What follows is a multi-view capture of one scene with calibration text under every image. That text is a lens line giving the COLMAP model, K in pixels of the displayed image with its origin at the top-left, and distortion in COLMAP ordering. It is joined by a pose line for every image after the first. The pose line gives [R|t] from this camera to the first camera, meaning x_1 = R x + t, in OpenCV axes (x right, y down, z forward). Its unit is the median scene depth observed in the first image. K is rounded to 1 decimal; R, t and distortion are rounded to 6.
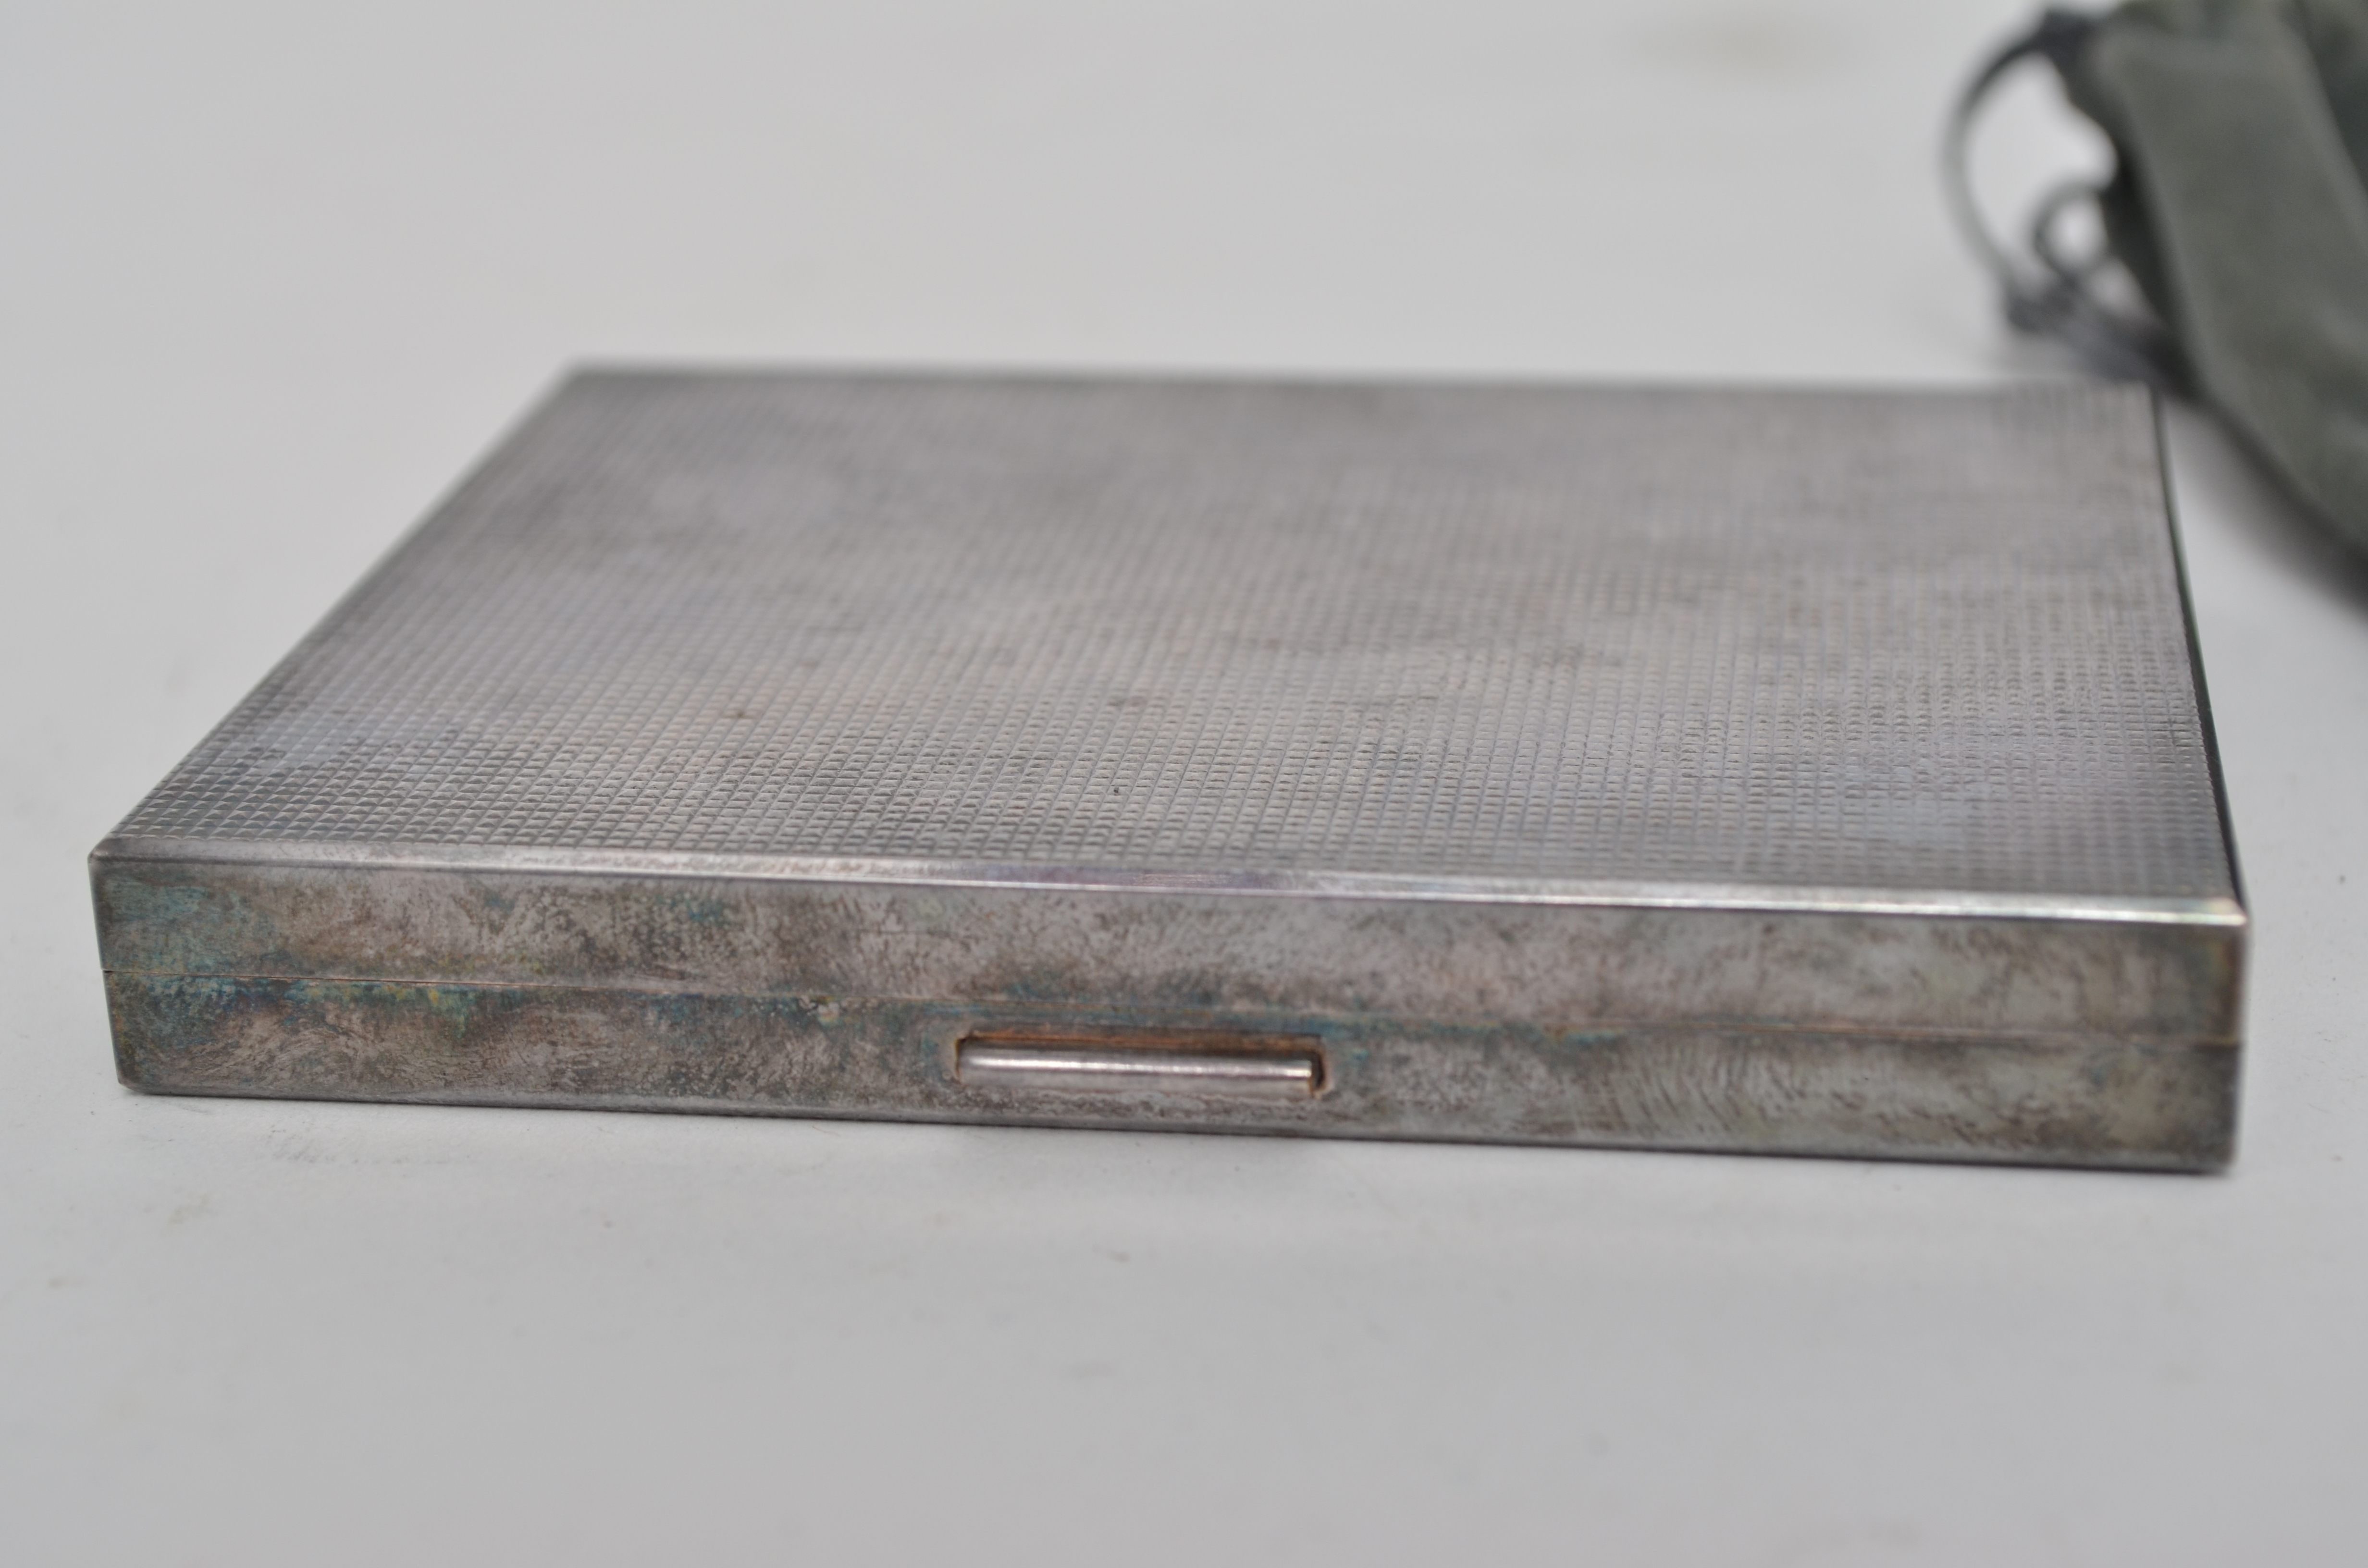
lens RADIAL K [[4942.0, 0, 1184.0], [0, 4942.0, 784.0], [0, 0, 1]] dist [0.043647, -0.014305]
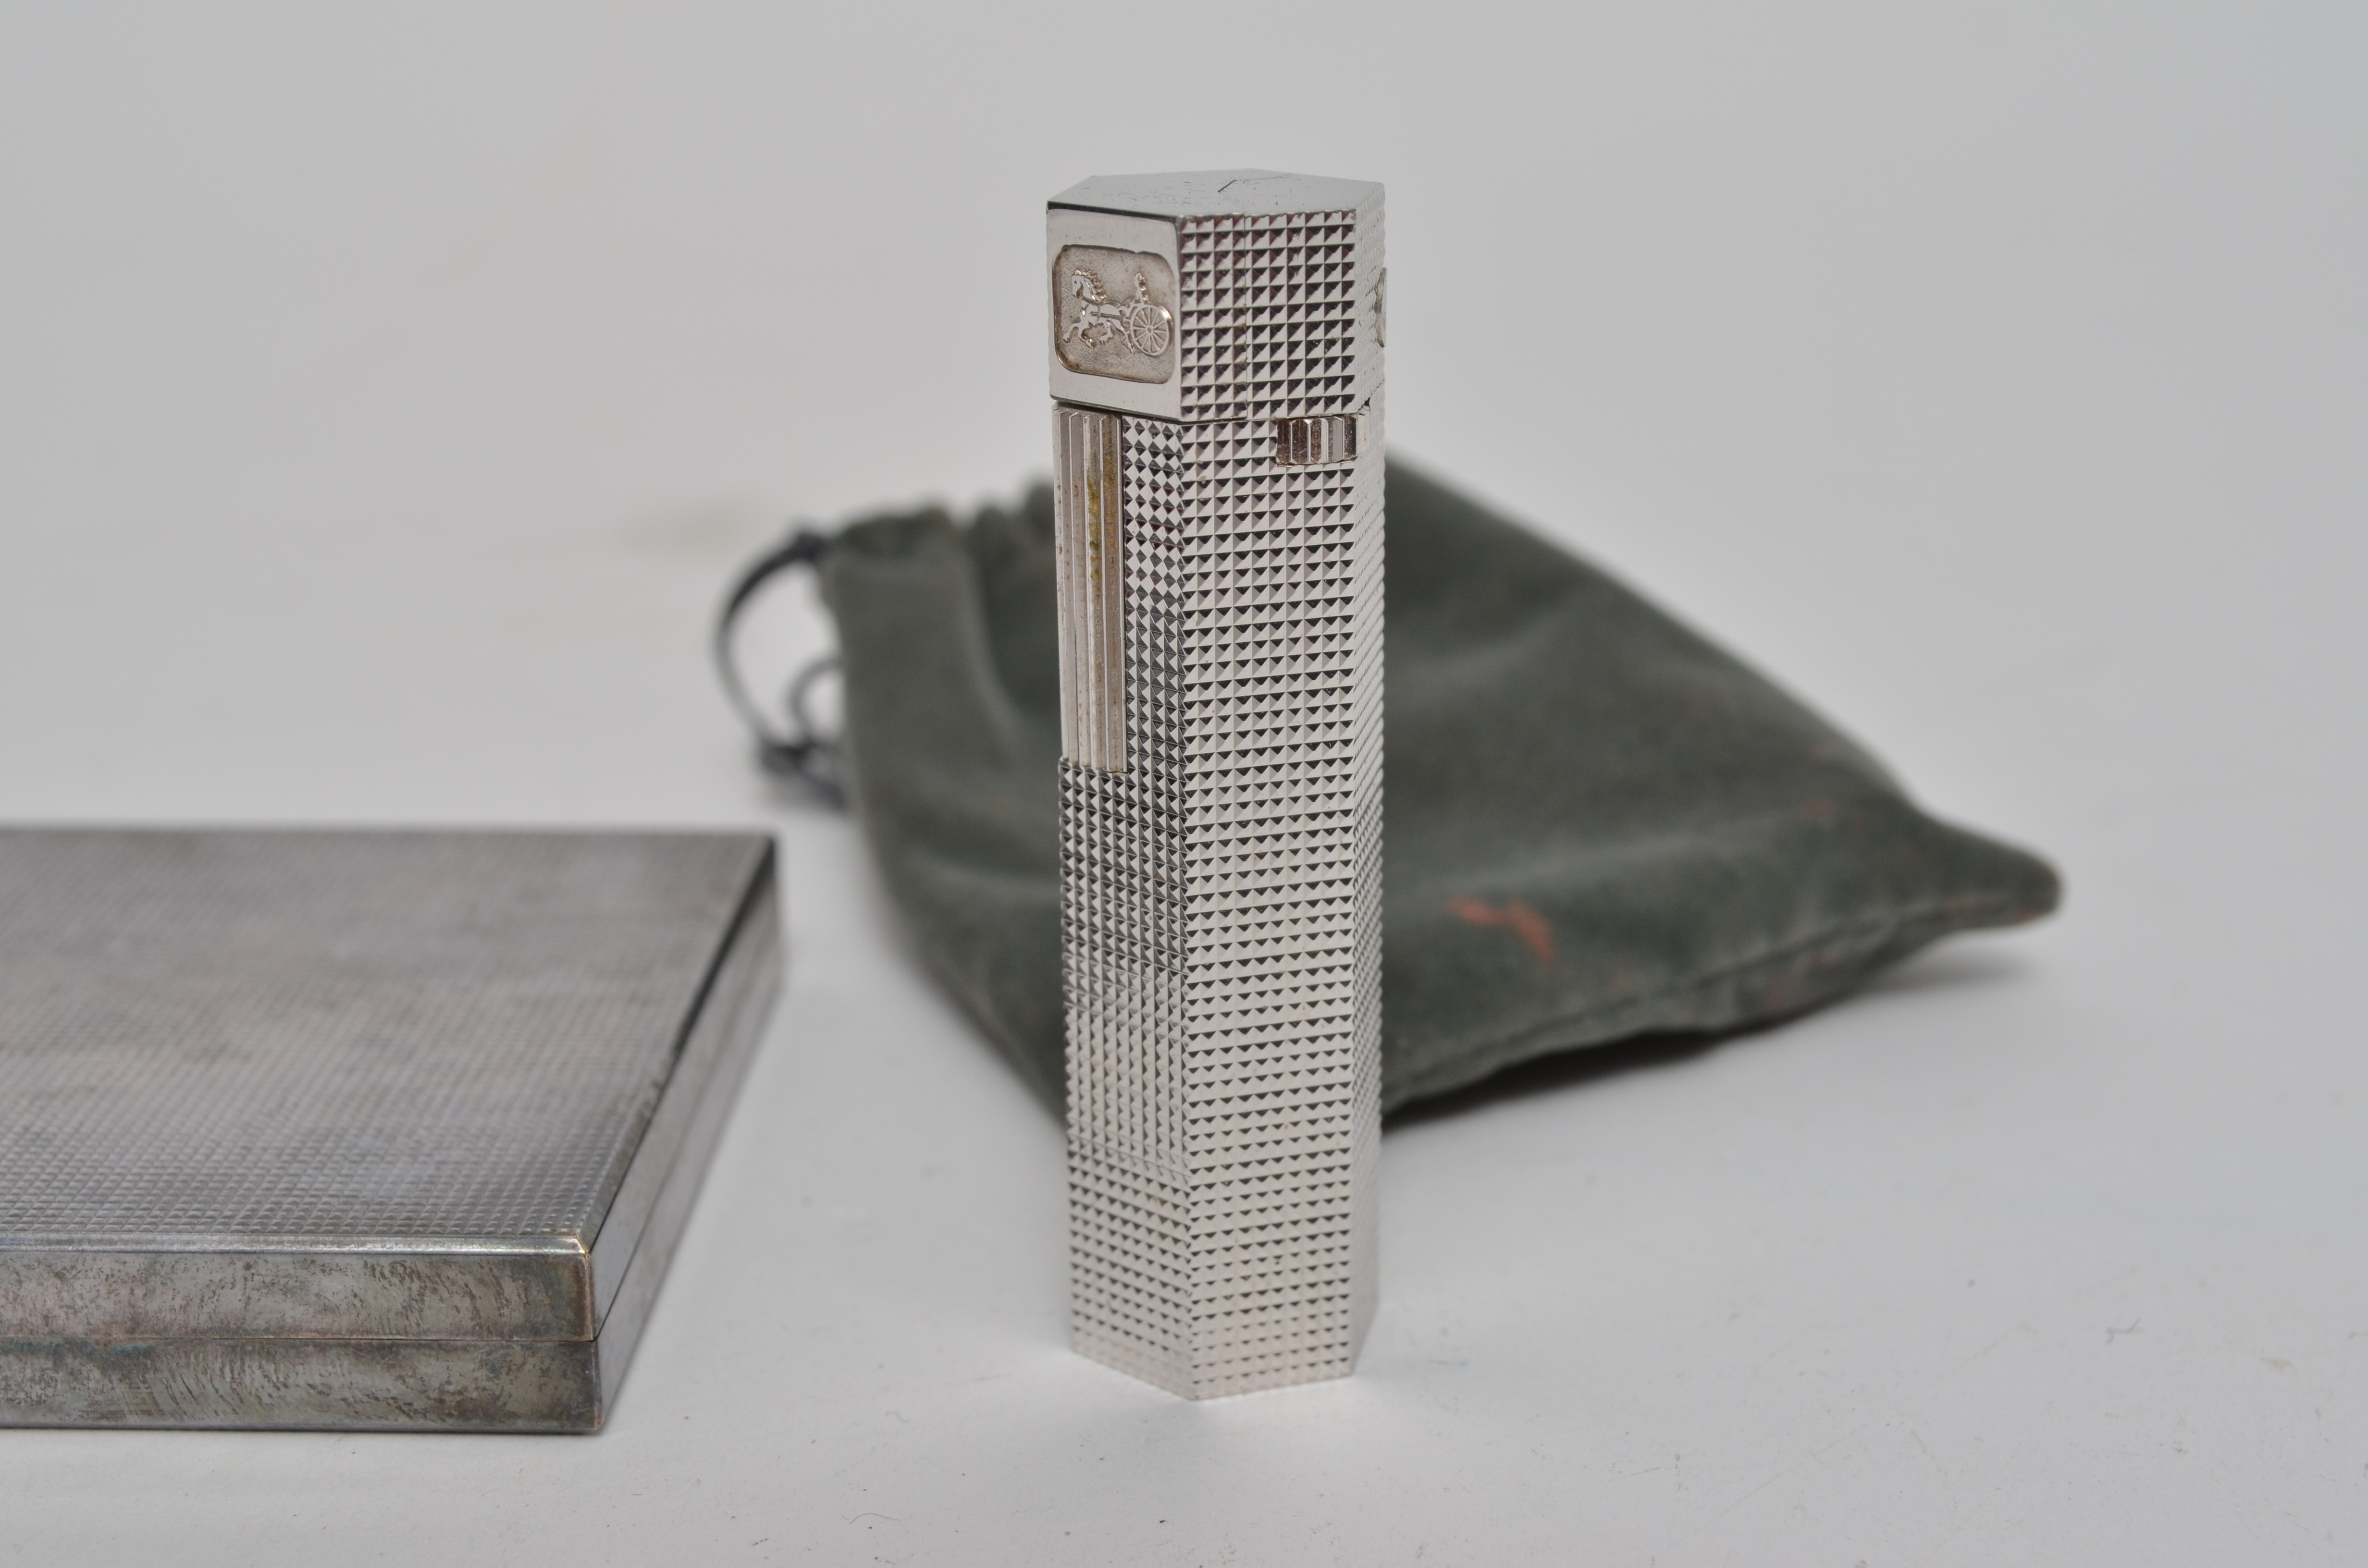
lens RADIAL K [[3953.7, 0, 1184.0], [0, 3953.7, 784.0], [0, 0, 1]] dist [0.016719, -0.017265]
pose [[0.994156, -0.014358, 0.106991, 0.253537], [0.021071, 0.997861, -0.061878, -0.029839], [-0.105874, 0.063771, 0.992333, -0.120617]]
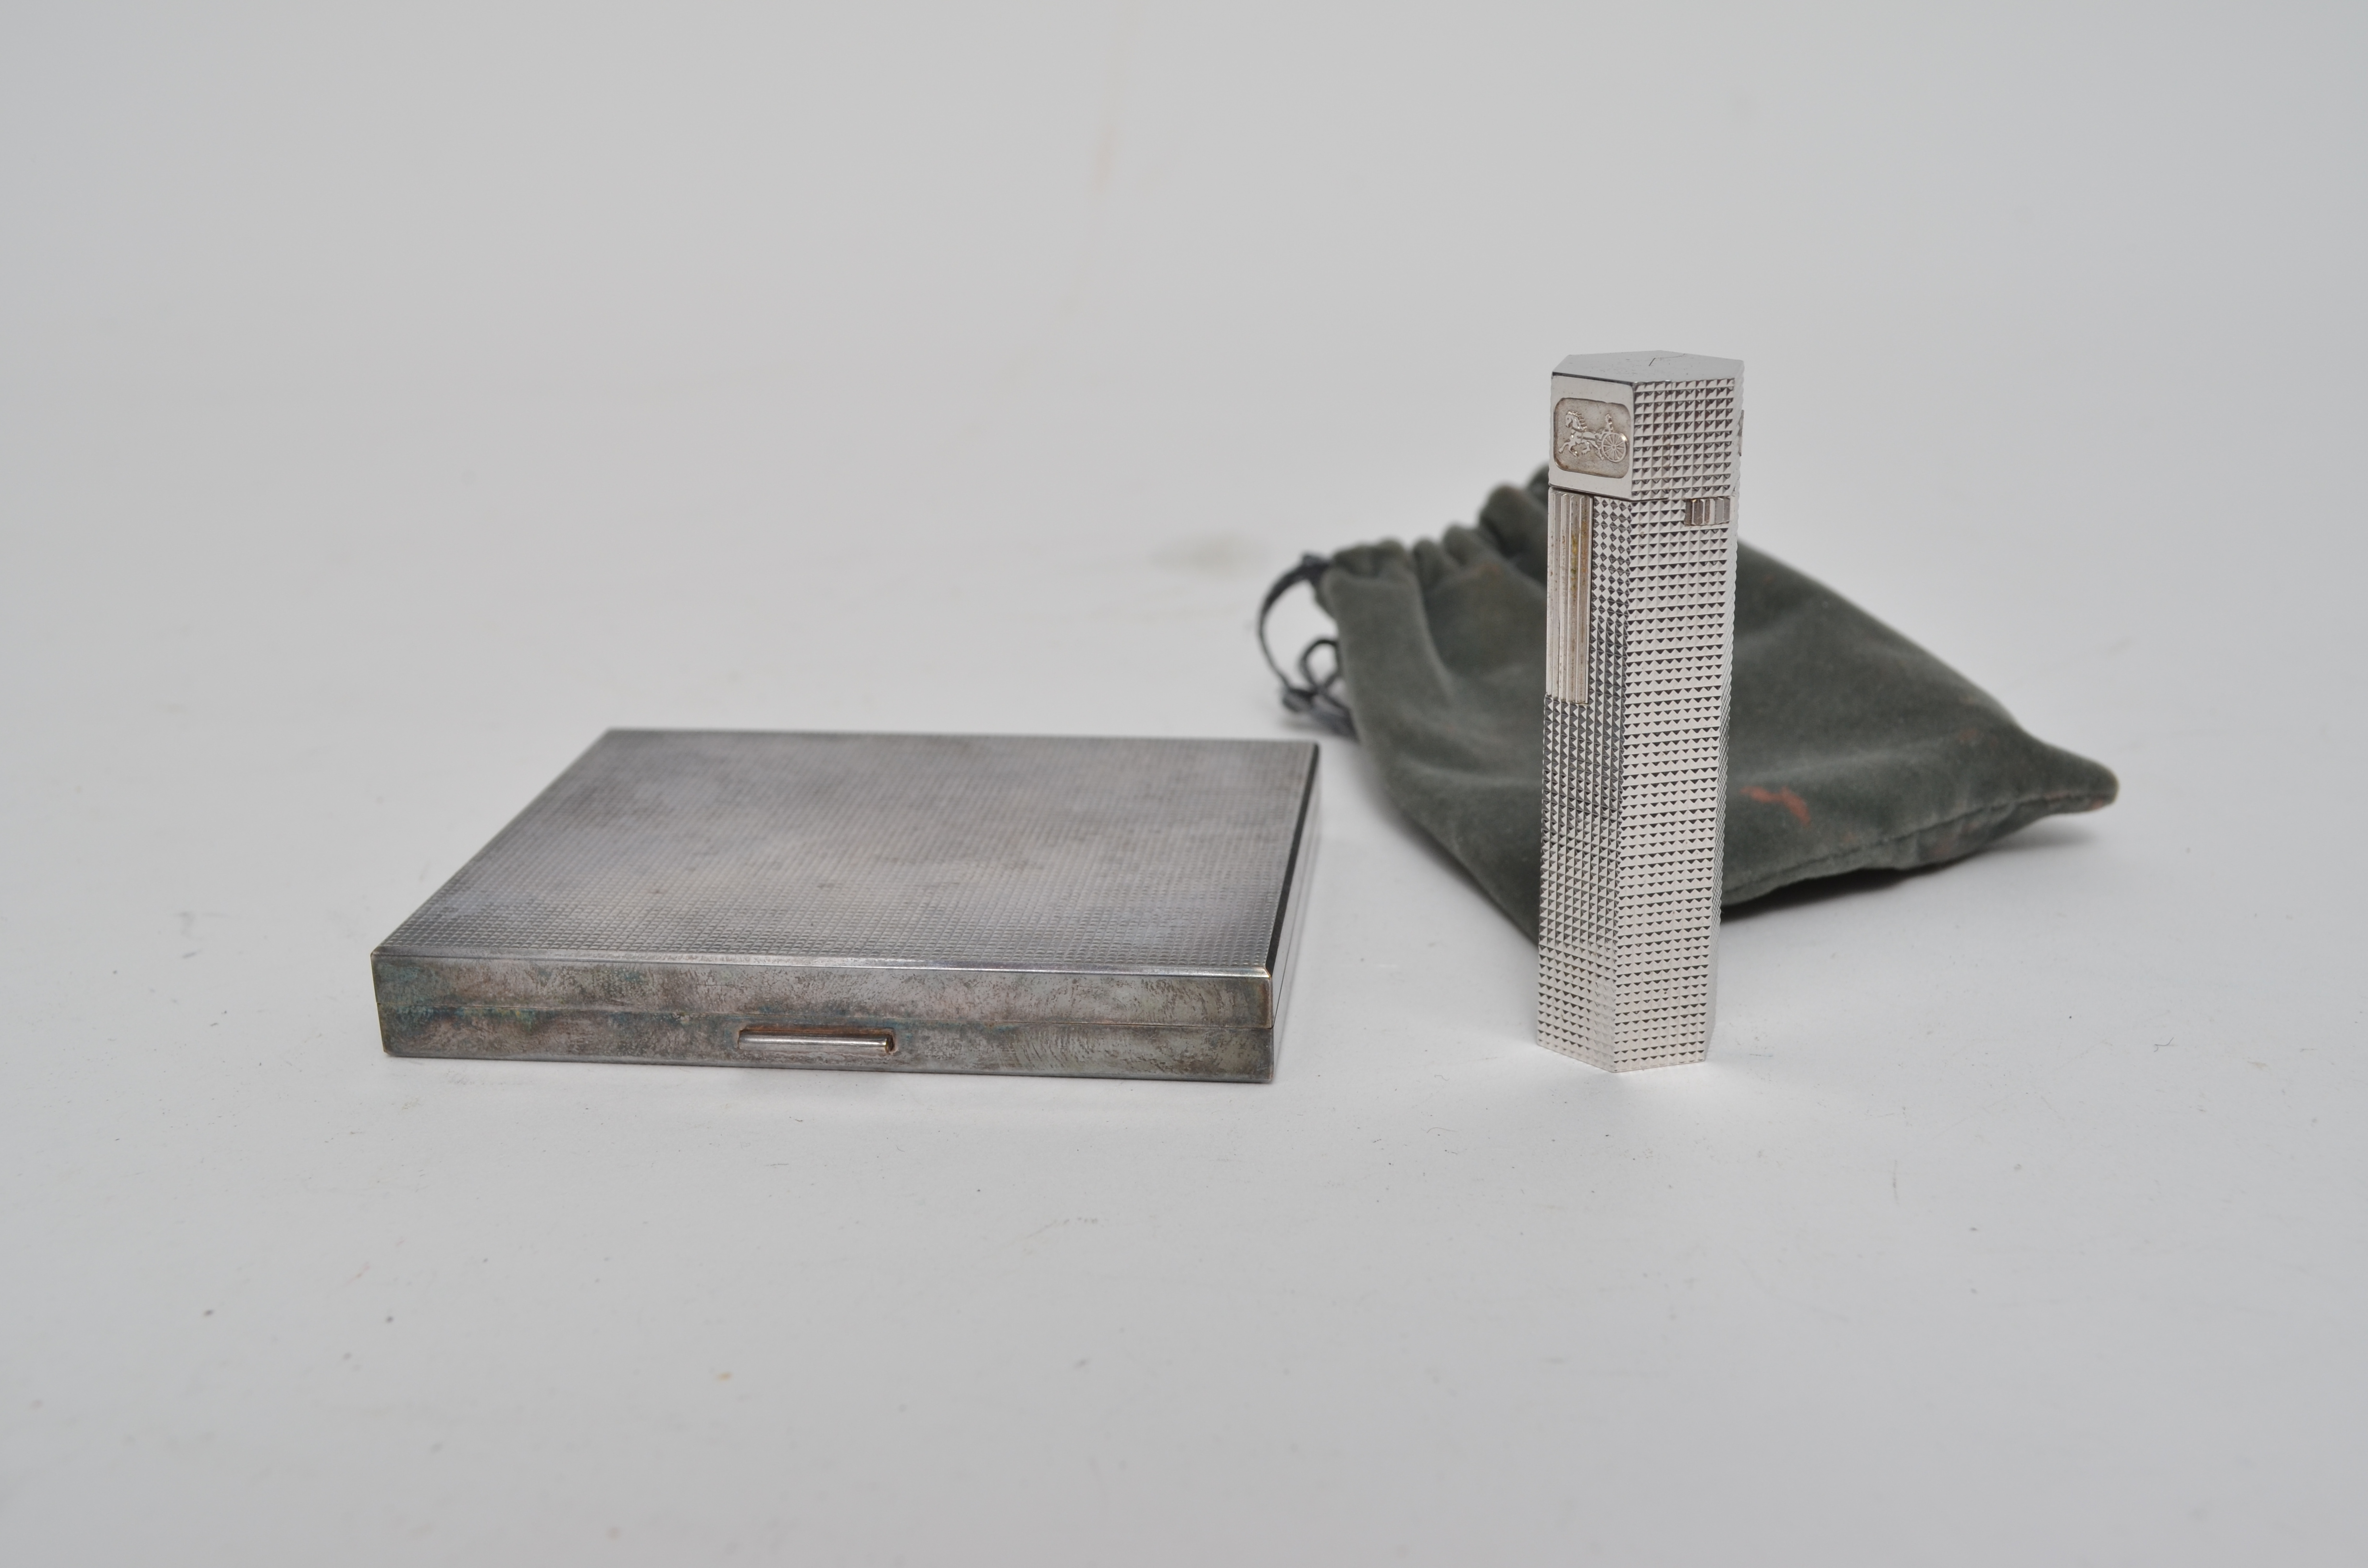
lens RADIAL K [[2870.9, 0, 1184.0], [0, 2870.9, 784.0], [0, 0, 1]] dist [-0.035590, 0.018400]
pose [[0.999370, -0.003130, 0.035365, 0.118832], [0.004736, 0.998957, -0.045421, -0.002572], [-0.035186, 0.045560, 0.998342, -0.378380]]
